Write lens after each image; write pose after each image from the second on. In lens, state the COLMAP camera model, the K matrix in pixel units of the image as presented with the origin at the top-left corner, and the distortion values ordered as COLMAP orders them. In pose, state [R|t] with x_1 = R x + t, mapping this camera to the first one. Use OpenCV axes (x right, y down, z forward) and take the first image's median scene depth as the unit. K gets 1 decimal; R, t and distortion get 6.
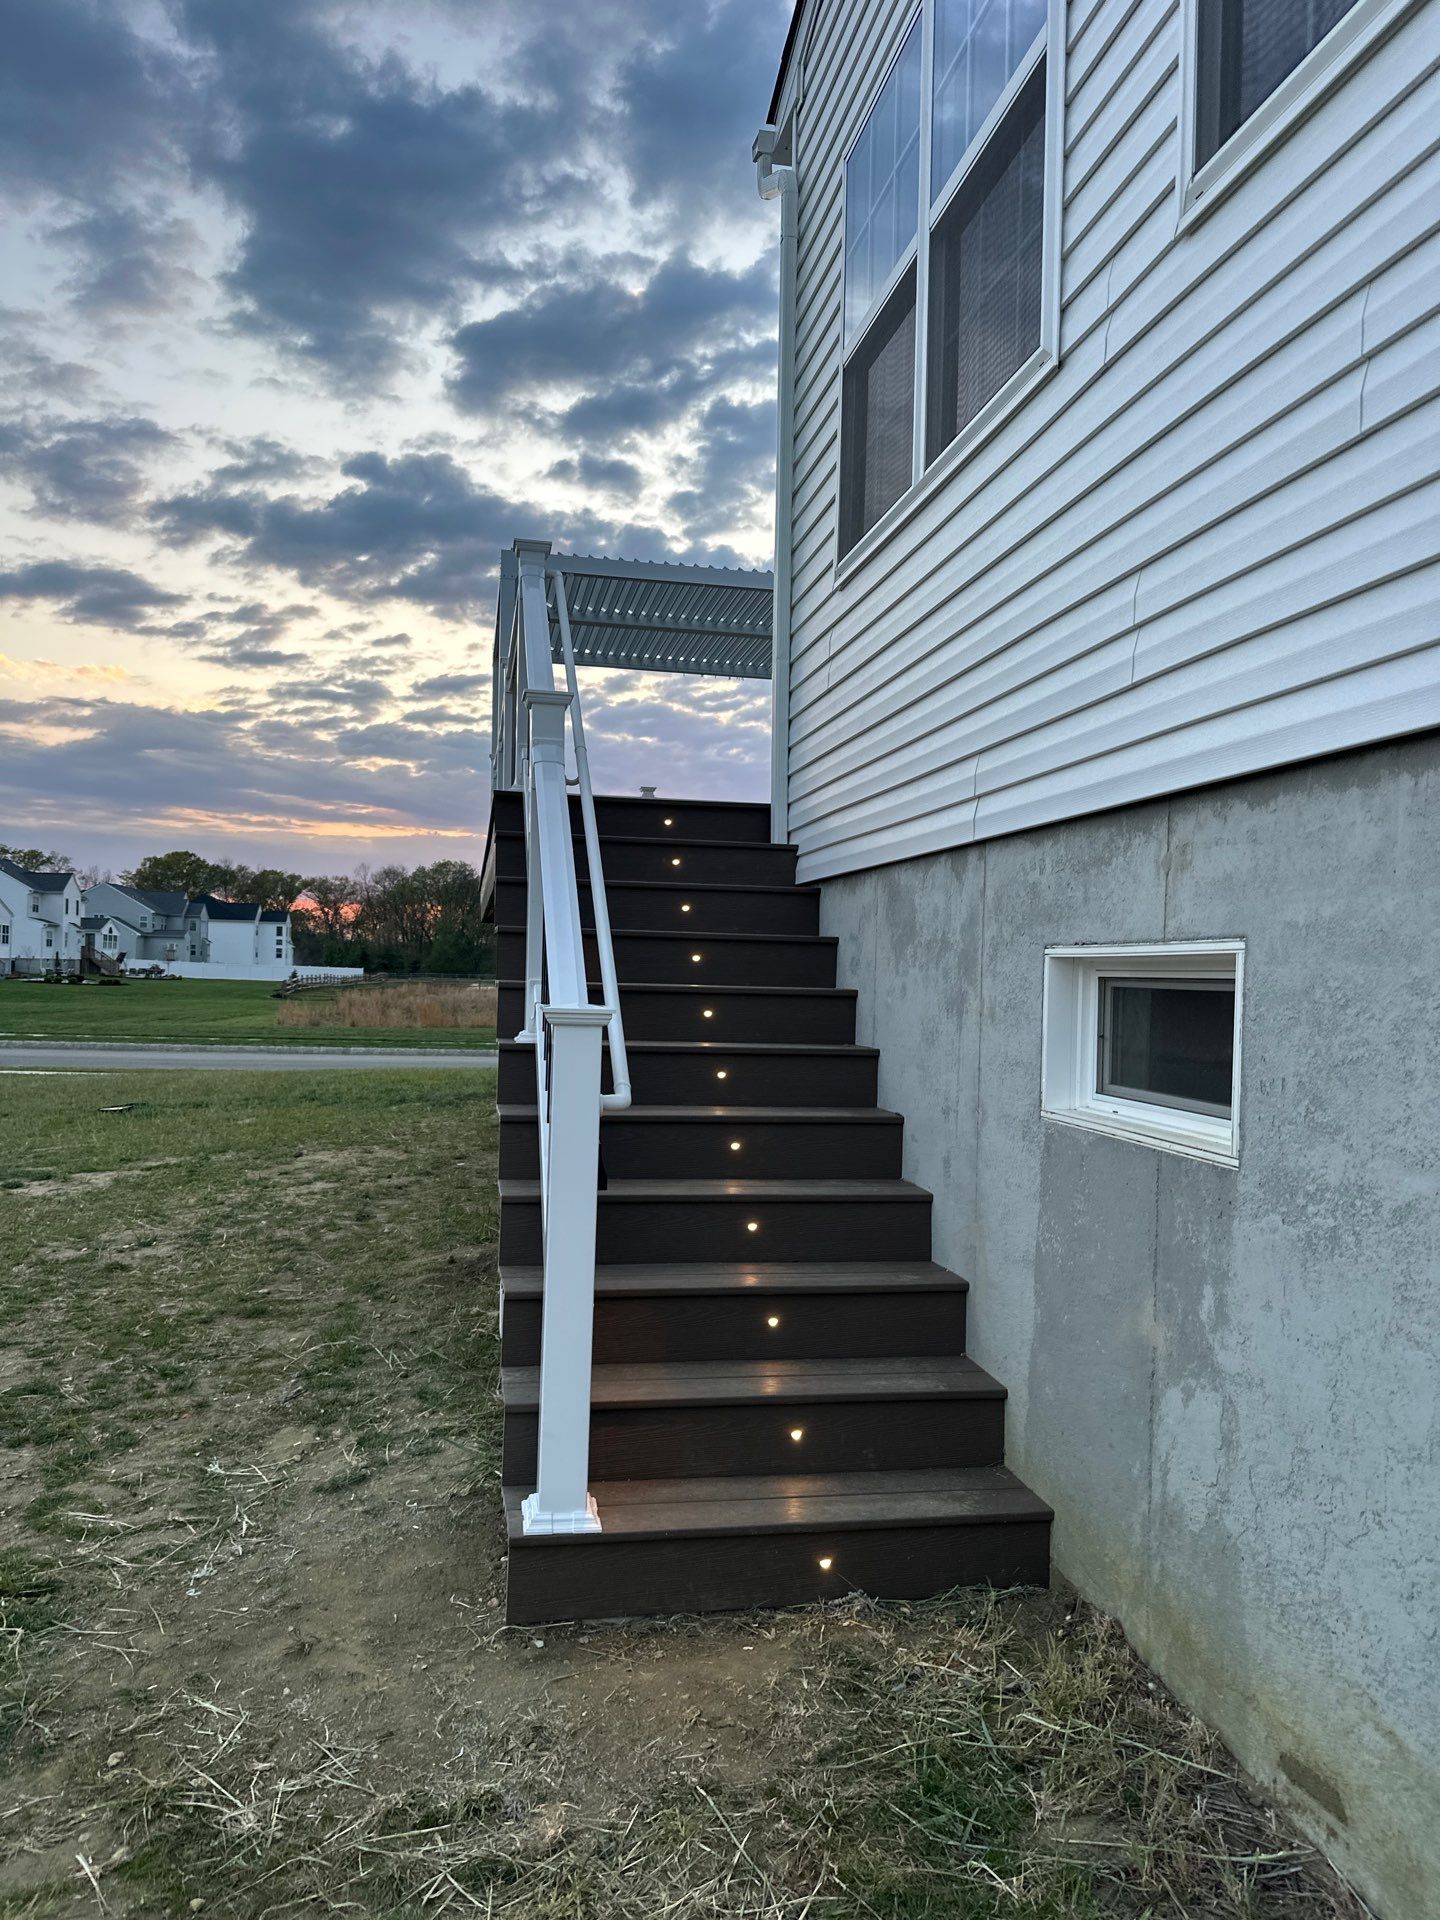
lens RADIAL K [[1353.0, 0, 725.2], [0, 1353.0, 967.7], [0, 0, 1]] dist [0.051389, -0.067202]
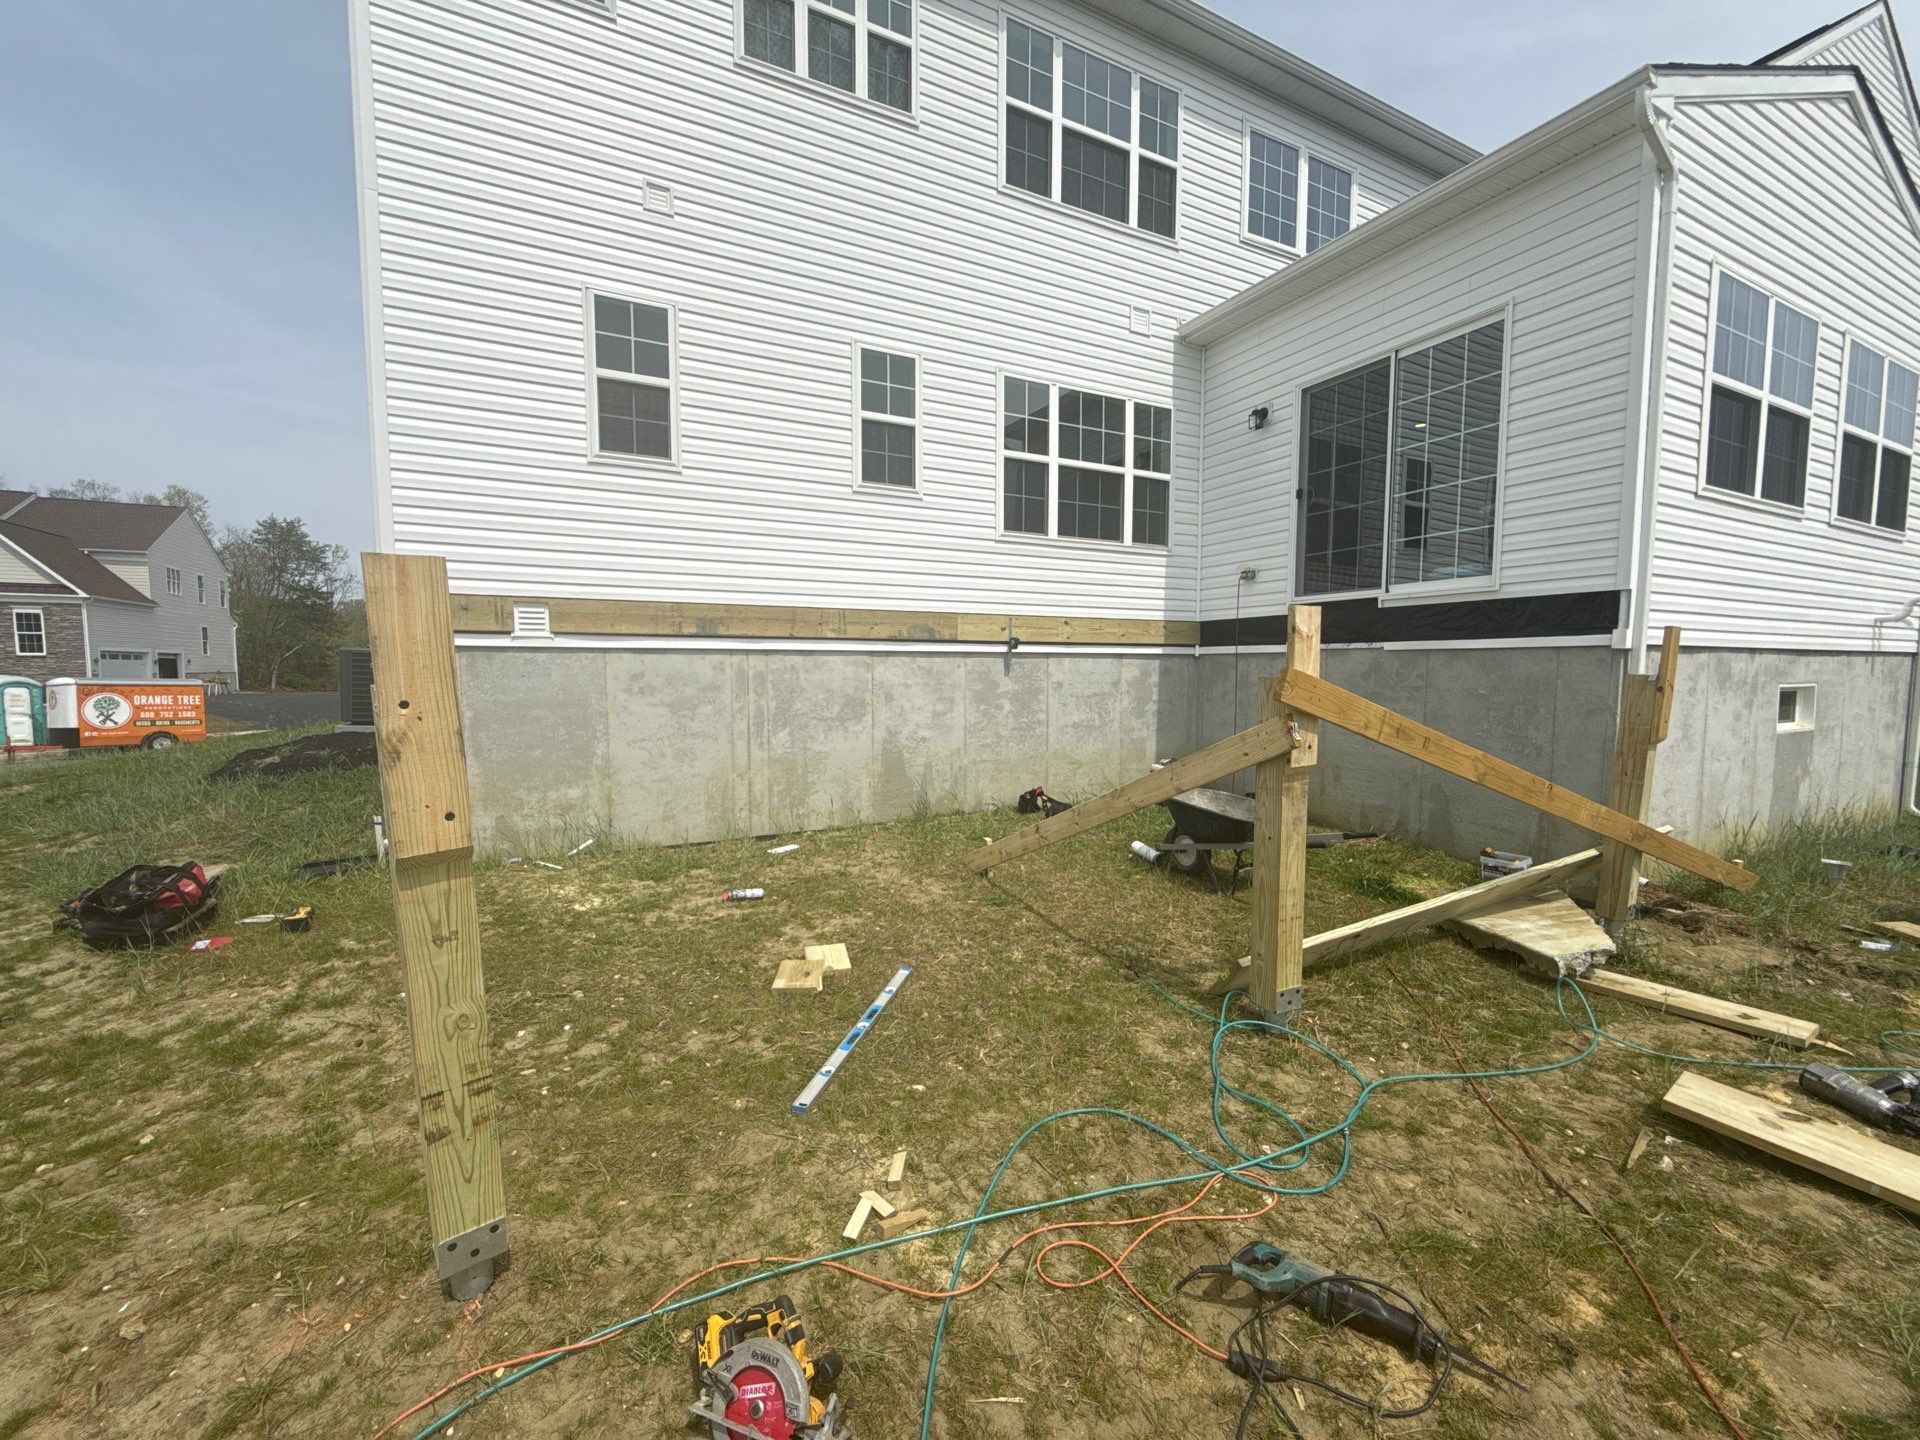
lens RADIAL K [[764.1, 0, 962.9], [0, 764.1, 720.1], [0, 0, 1]] dist [-0.002725, 0.000696]
pose [[-0.277356, -0.089448, 0.956594, -0.842579], [-0.010062, 0.995872, 0.090204, -0.062990], [-0.960715, 0.015393, -0.277111, 2.823489]]
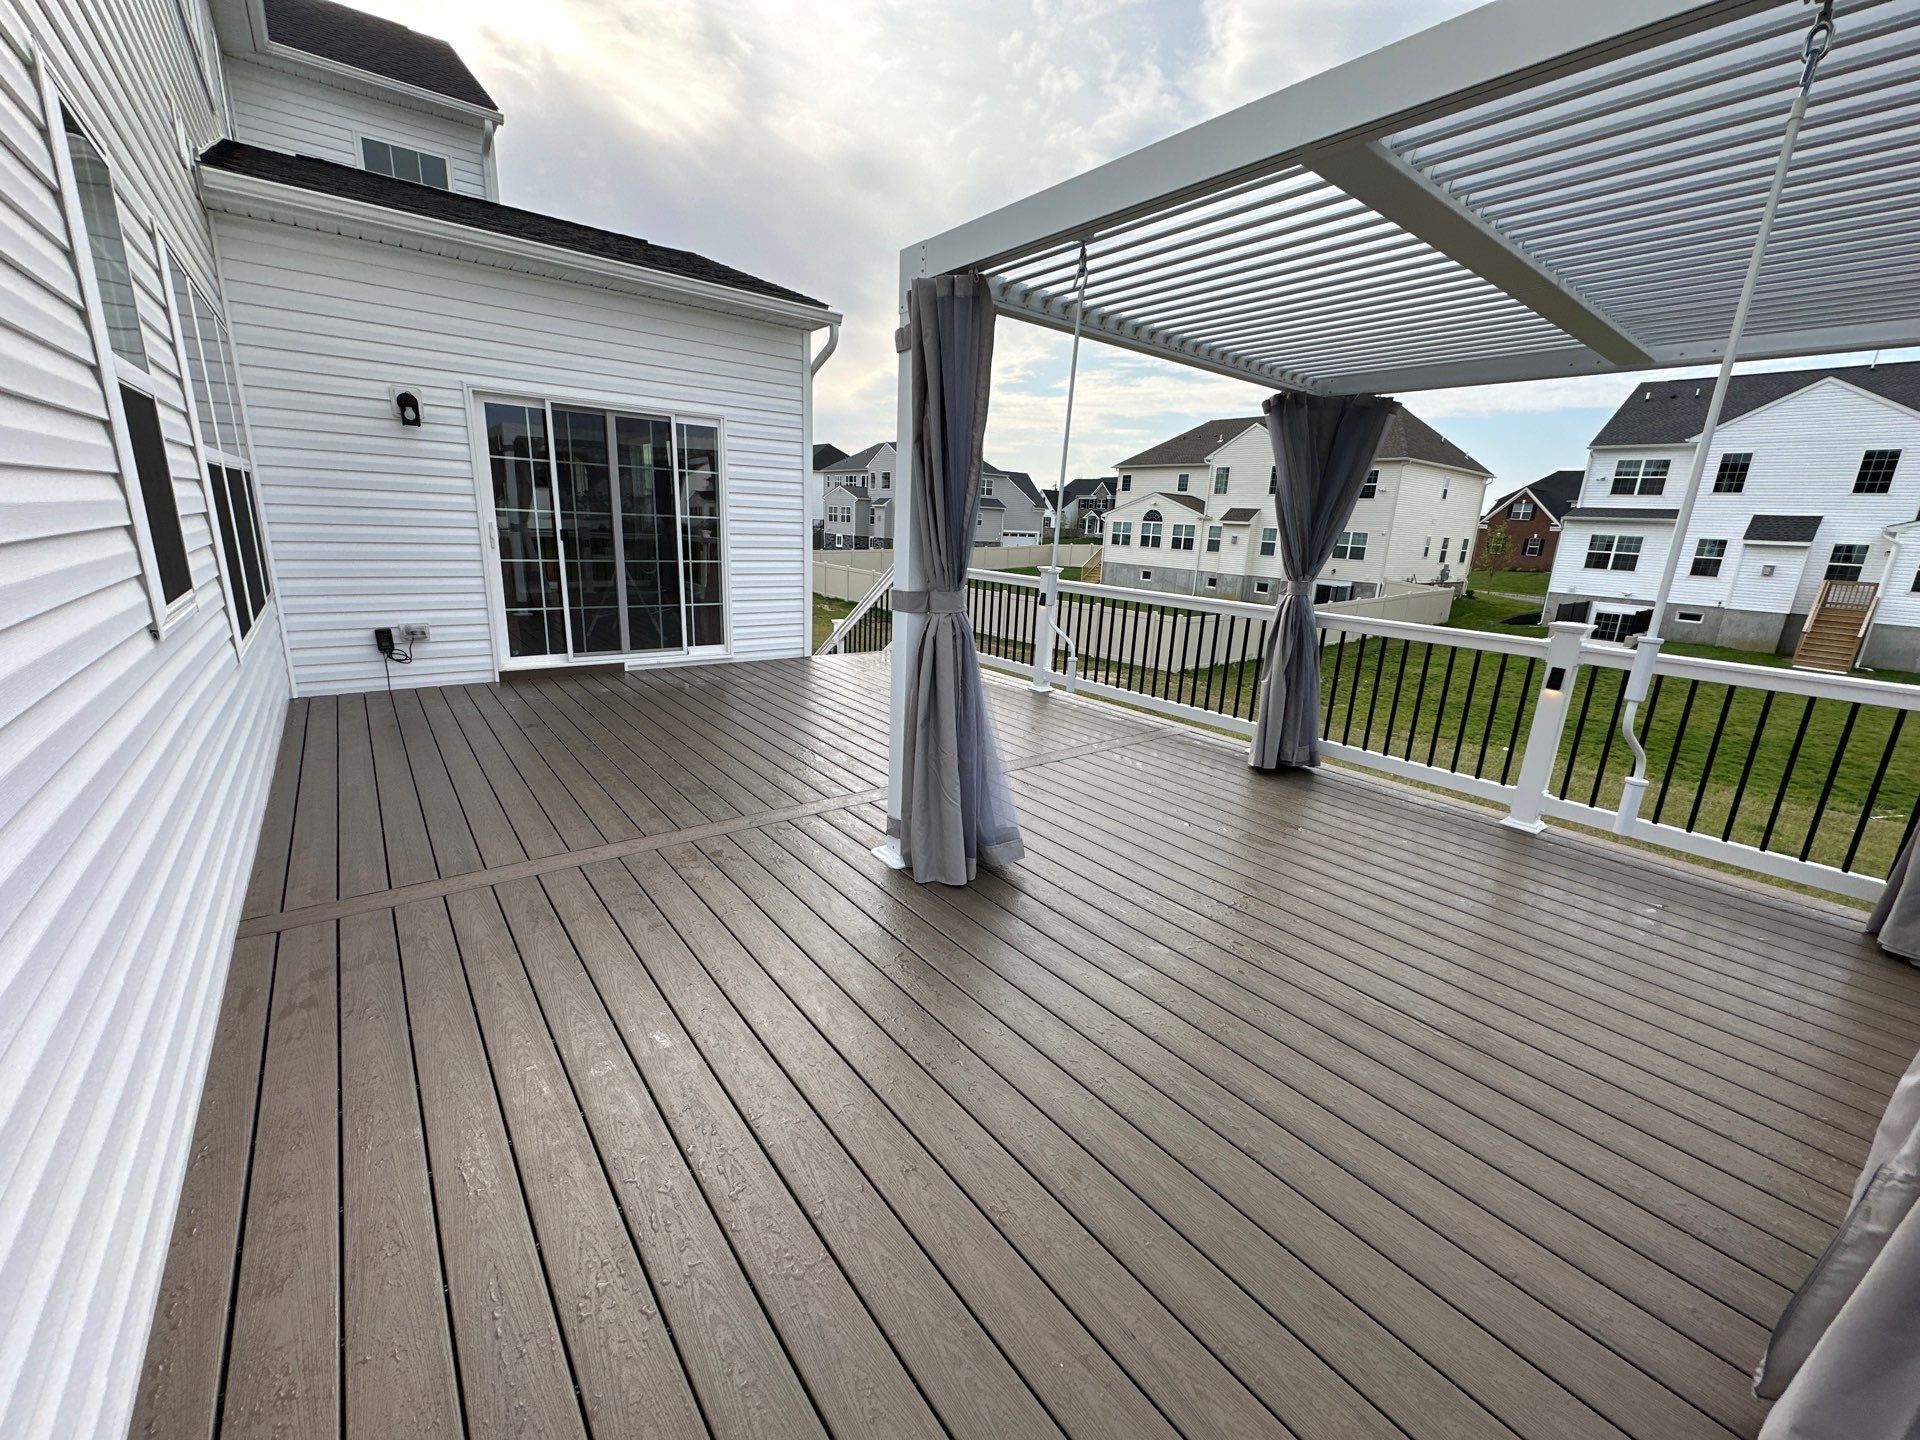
lens RADIAL K [[764.1, 0, 958.1], [0, 764.1, 724.3], [0, 0, 1]] dist [-0.002725, 0.000696]
pose [[-0.889168, 0.055569, -0.454194, 0.584837], [-0.065331, 0.967013, 0.246206, -0.496965], [0.452893, 0.248592, -0.856207, 3.234756]]
